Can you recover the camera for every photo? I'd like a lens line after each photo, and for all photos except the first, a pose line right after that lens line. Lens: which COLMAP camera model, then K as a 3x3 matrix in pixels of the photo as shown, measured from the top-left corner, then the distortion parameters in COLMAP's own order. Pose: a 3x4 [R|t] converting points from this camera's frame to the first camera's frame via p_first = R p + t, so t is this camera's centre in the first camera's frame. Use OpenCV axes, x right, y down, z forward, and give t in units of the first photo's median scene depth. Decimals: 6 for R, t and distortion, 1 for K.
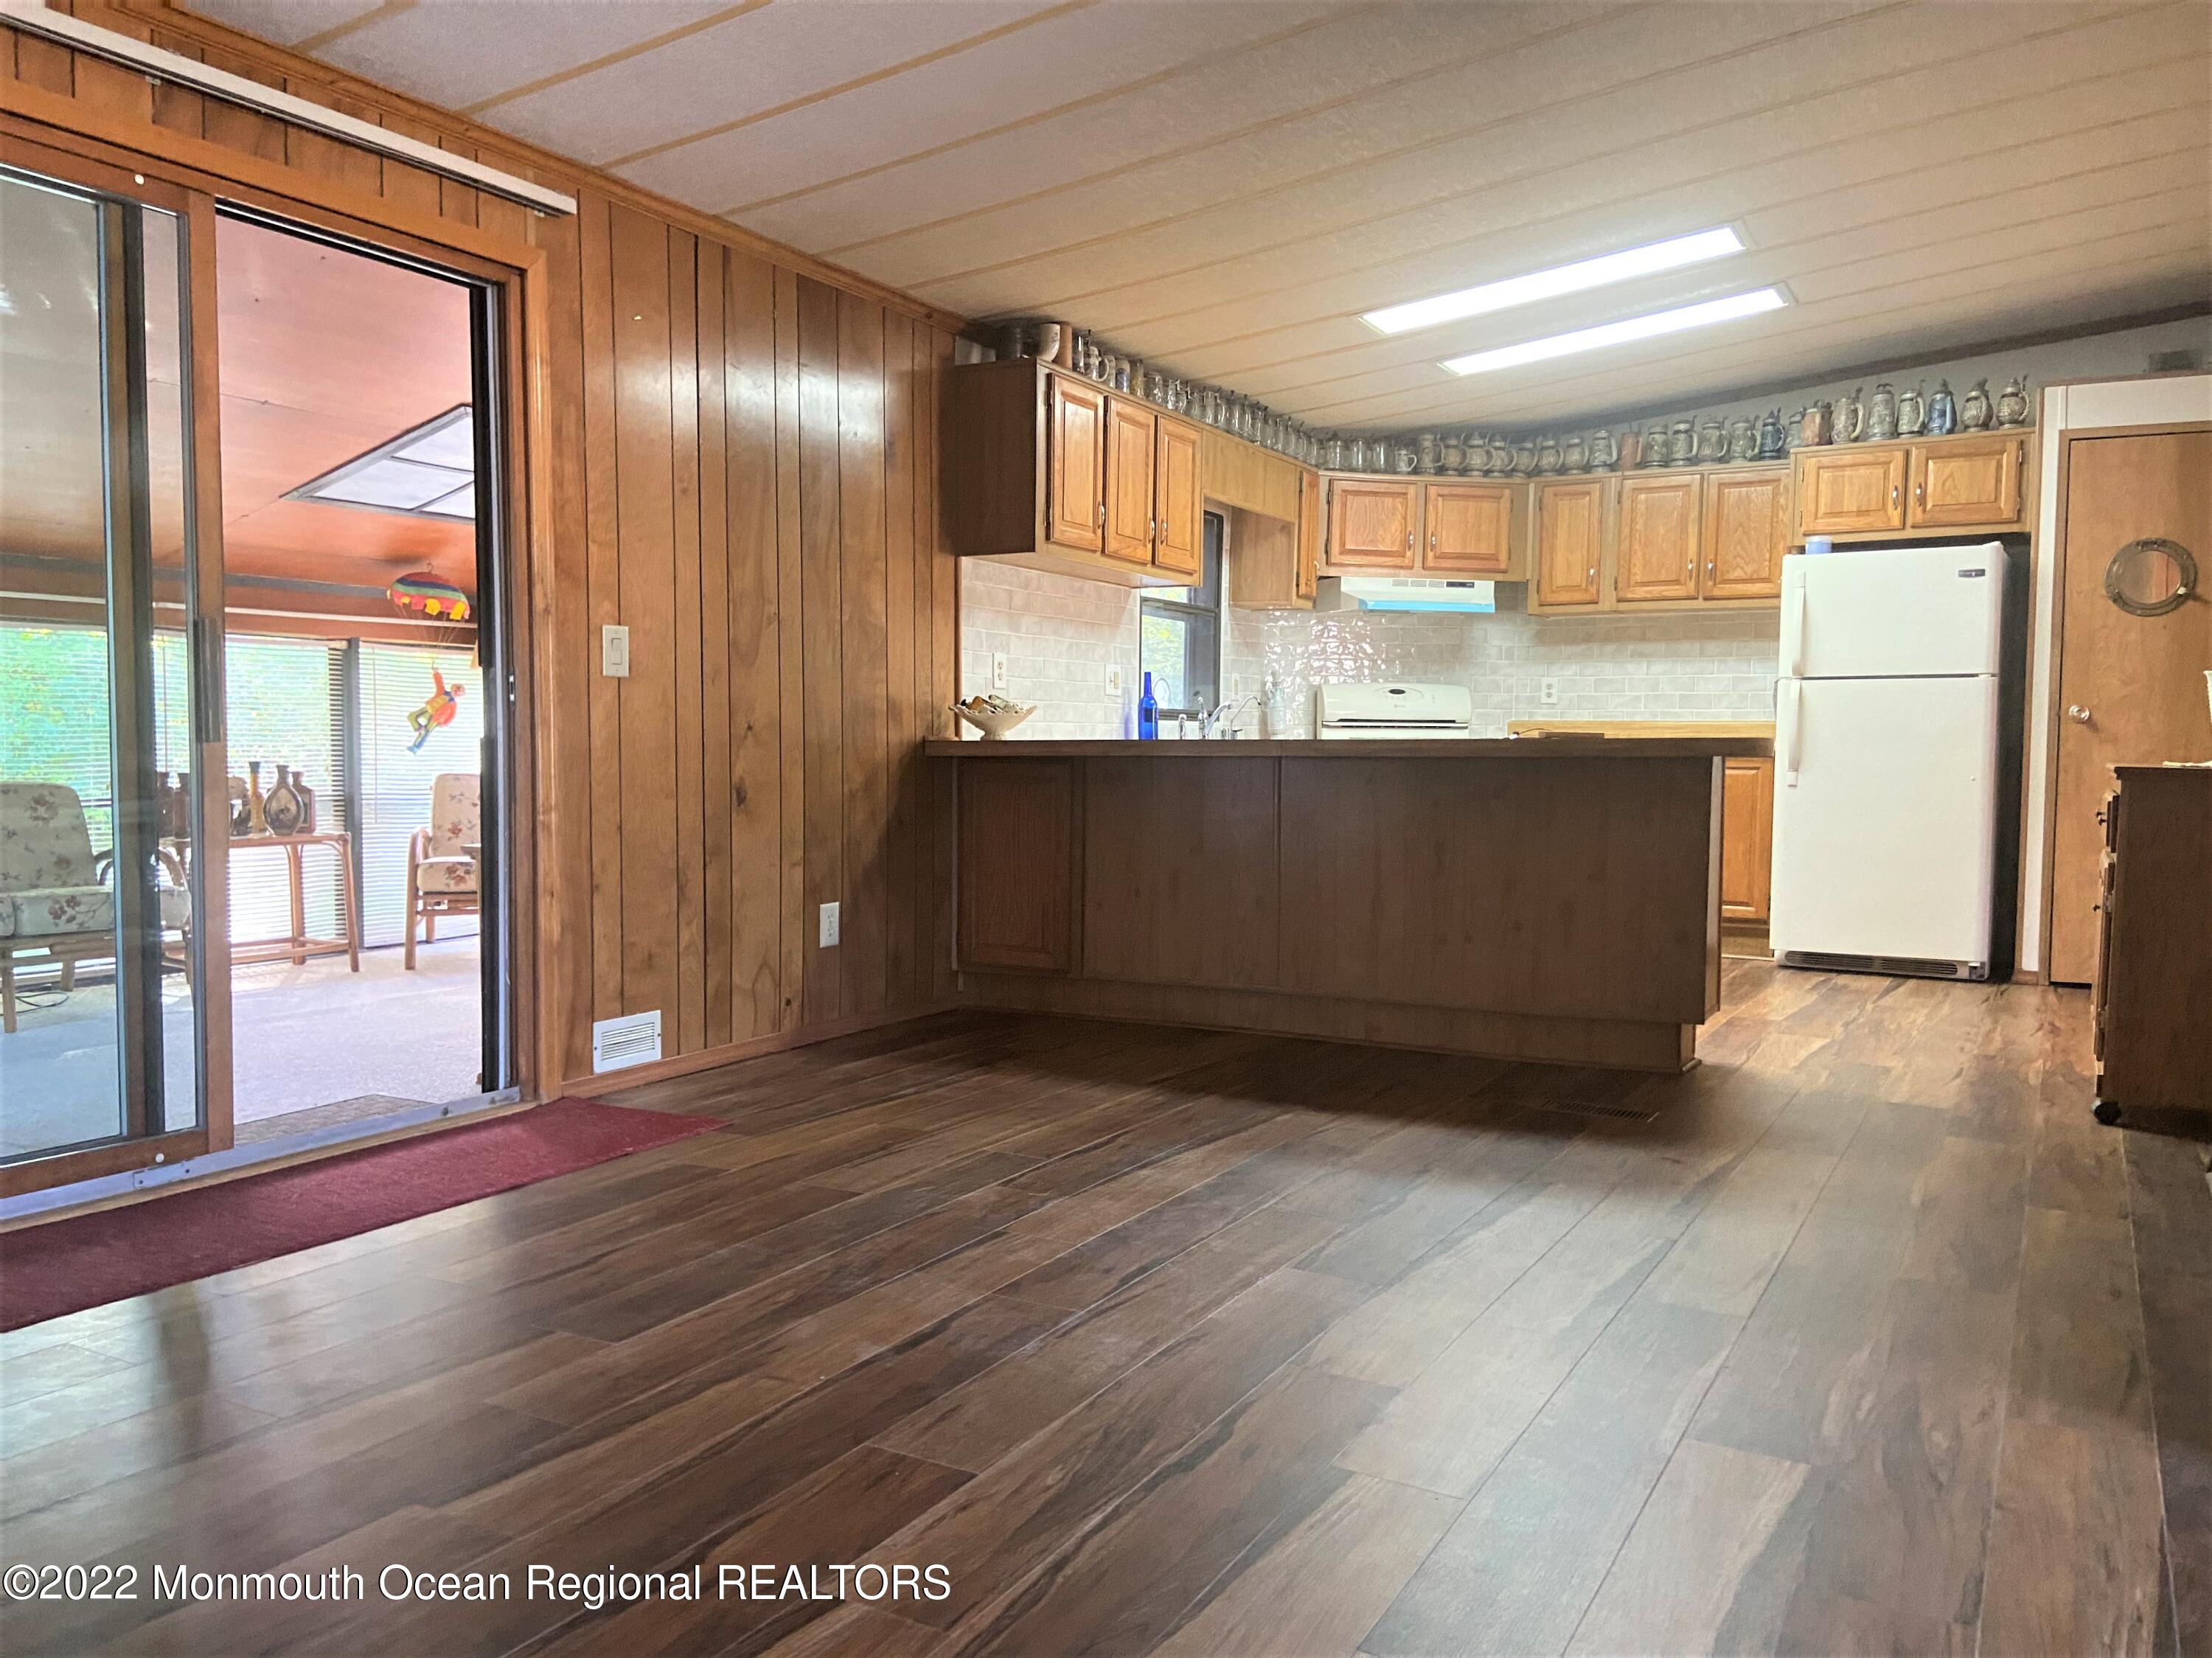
lens RADIAL K [[1662.3, 0, 1103.5], [0, 1662.3, 836.0], [0, 0, 1]] dist [0.132742, -0.168442]
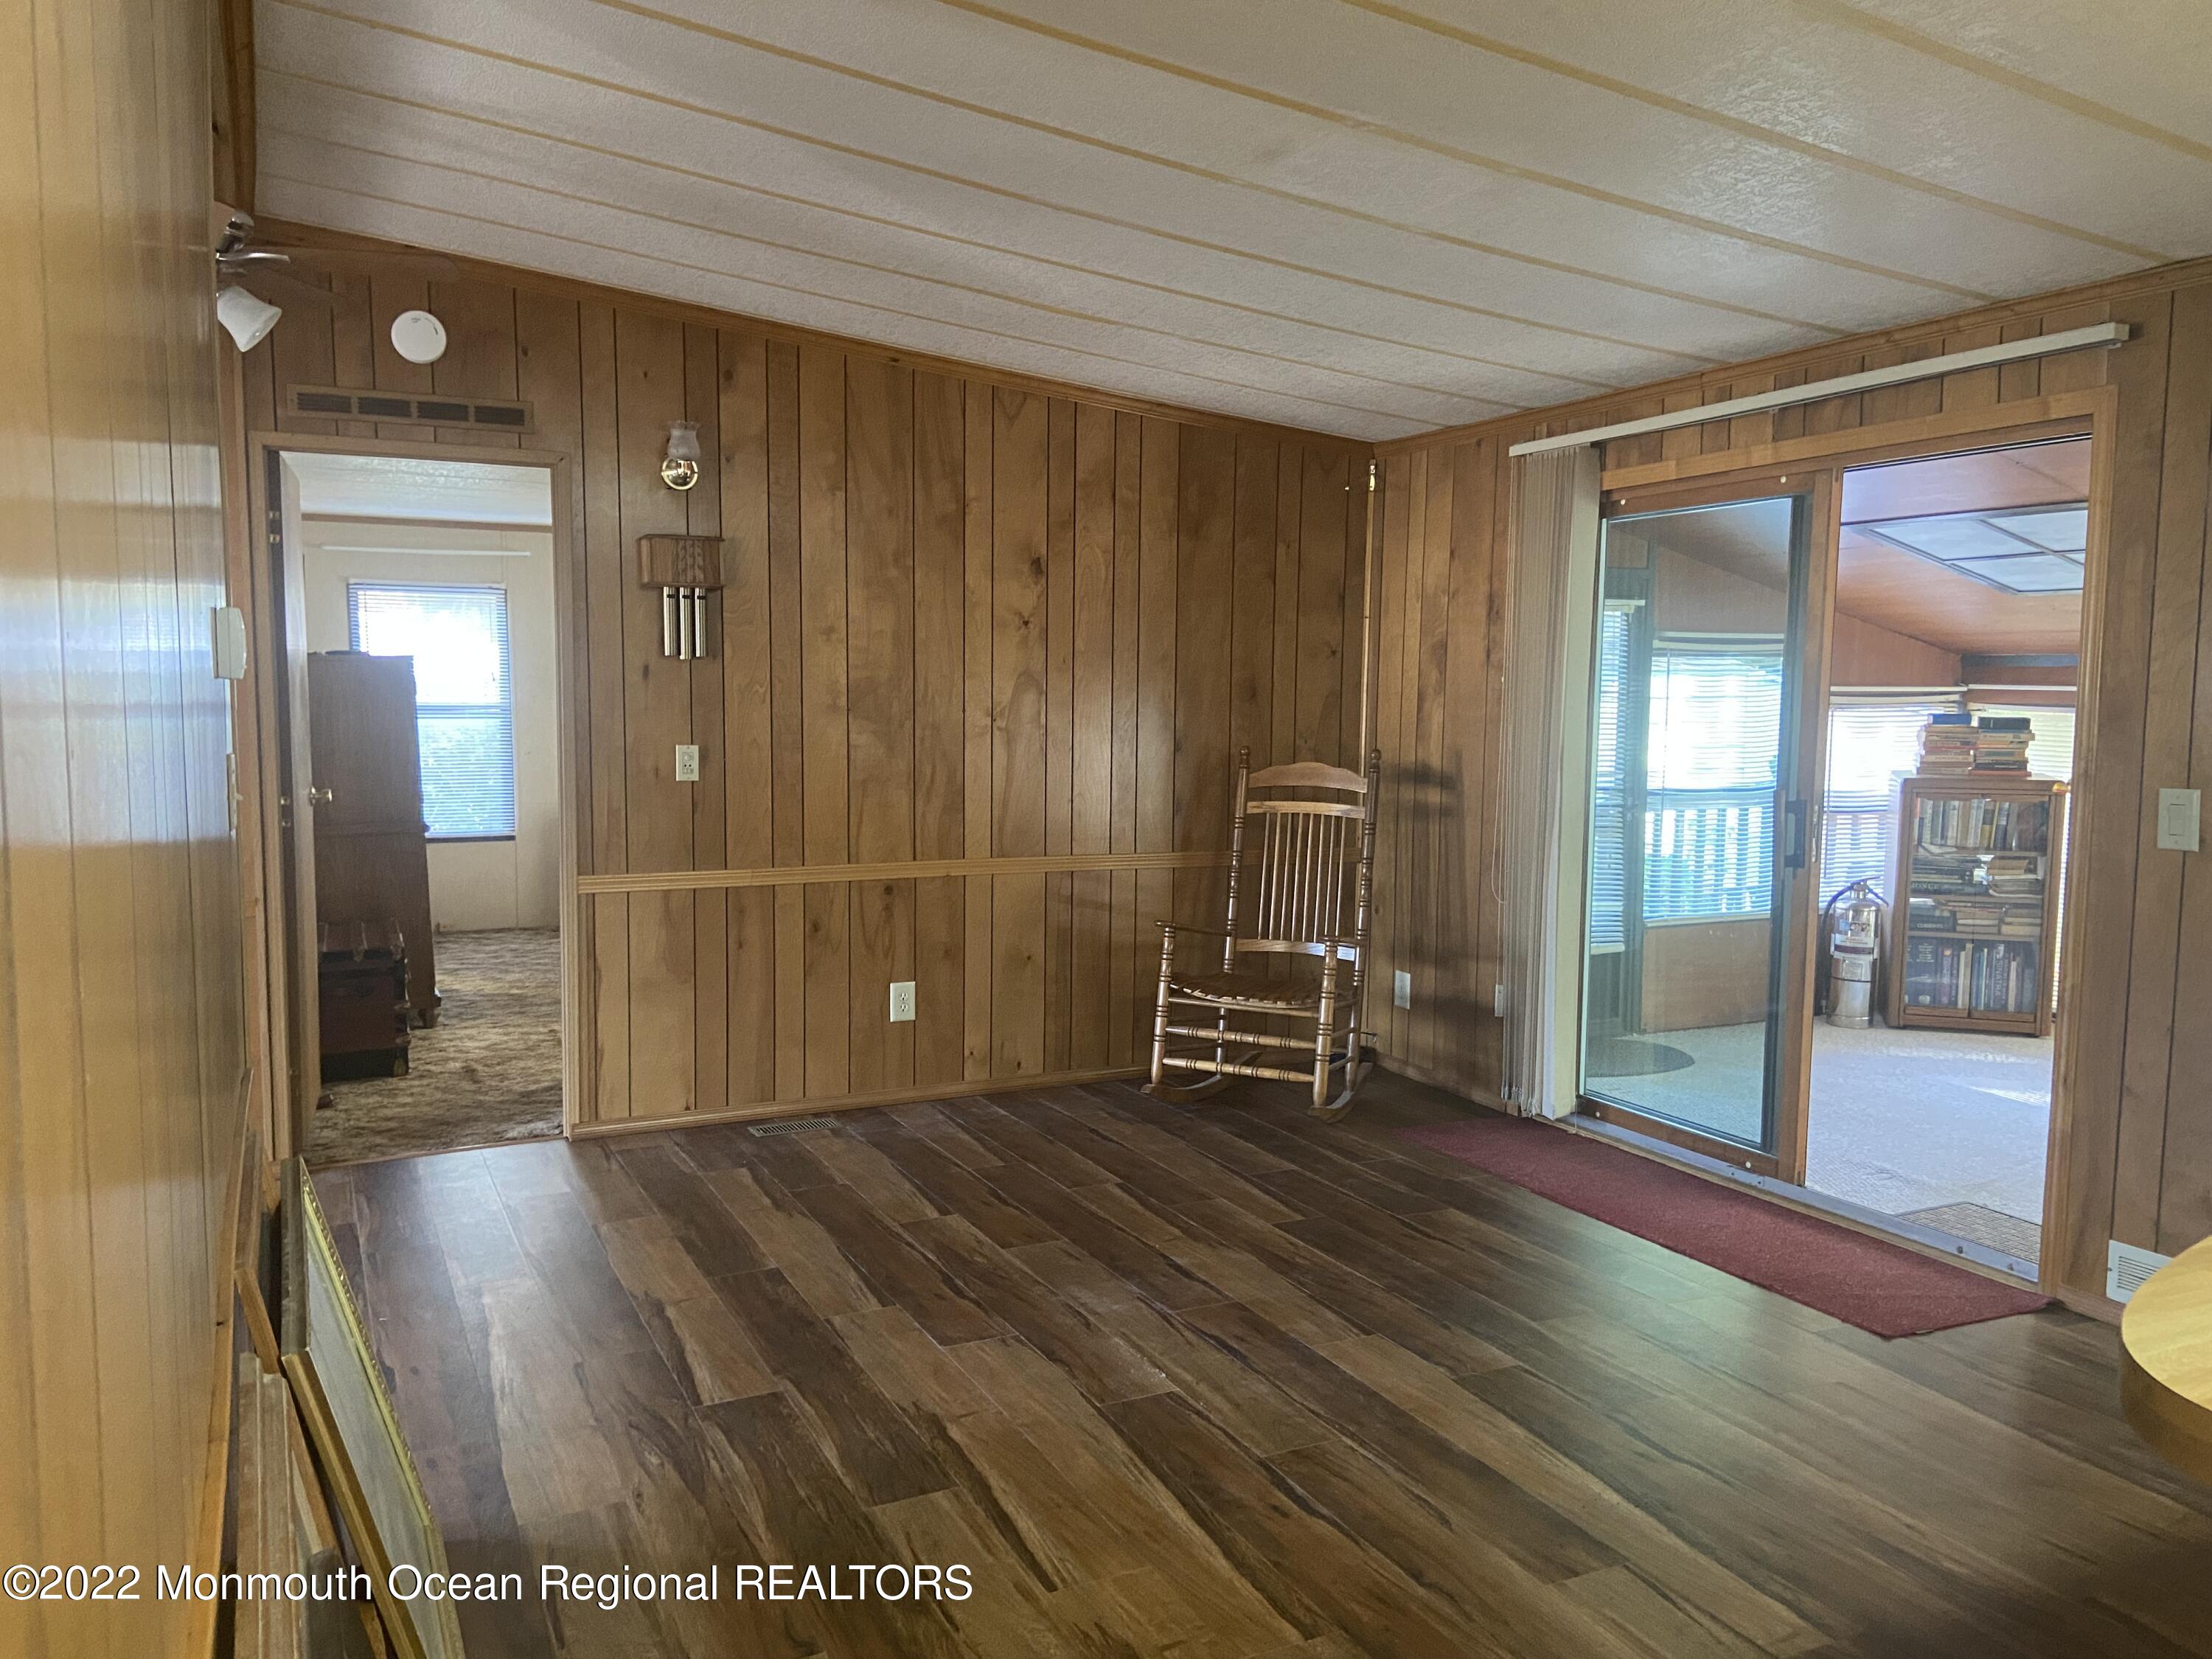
lens RADIAL K [[1686.3, 0, 1097.1], [0, 1686.3, 841.3], [0, 0, 1]] dist [0.158292, -0.209892]
pose [[-0.575954, 0.064789, -0.814911, 0.503696], [-0.051686, 0.991974, 0.115397, -0.119587], [0.815847, 0.108583, -0.567982, 0.735404]]
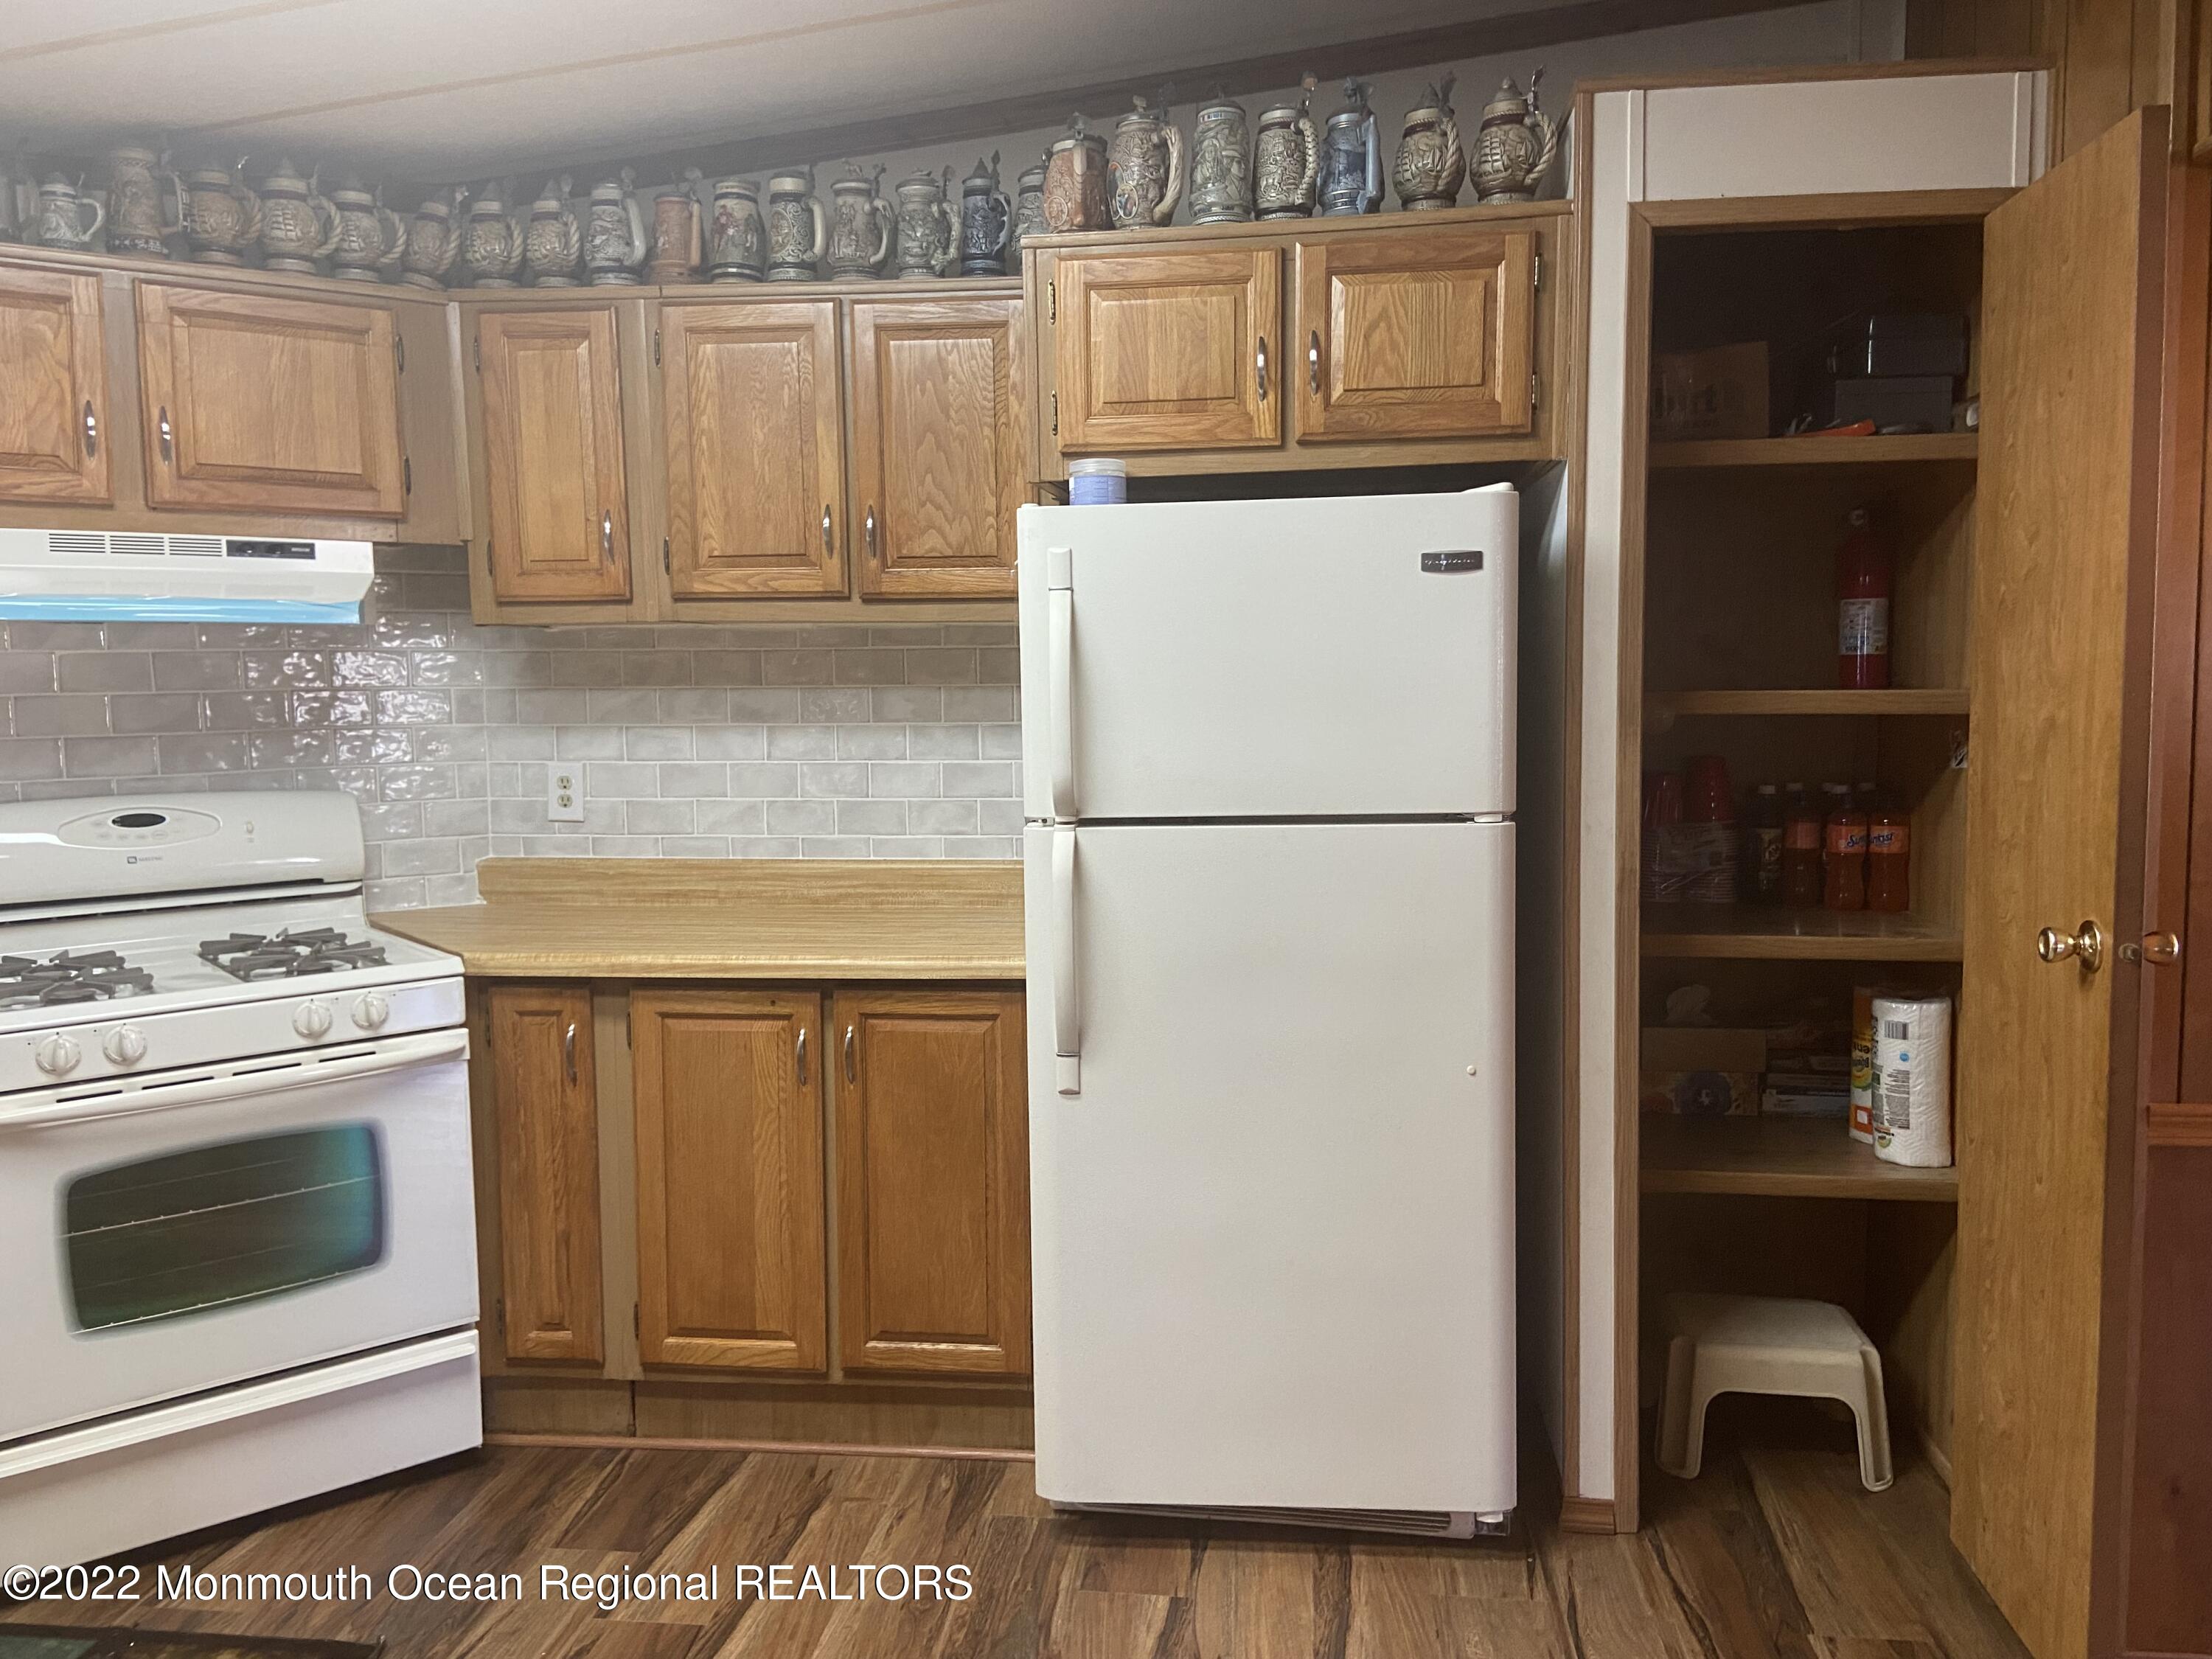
lens RADIAL K [[1662.4, 0, 1103.5], [0, 1662.4, 836.5], [0, 0, 1]] dist [0.132742, -0.168442]
pose [[0.921140, -0.058951, 0.384742, 0.292996], [0.043079, 0.997832, 0.049753, -0.118251], [-0.386841, -0.029255, 0.921682, 0.696932]]
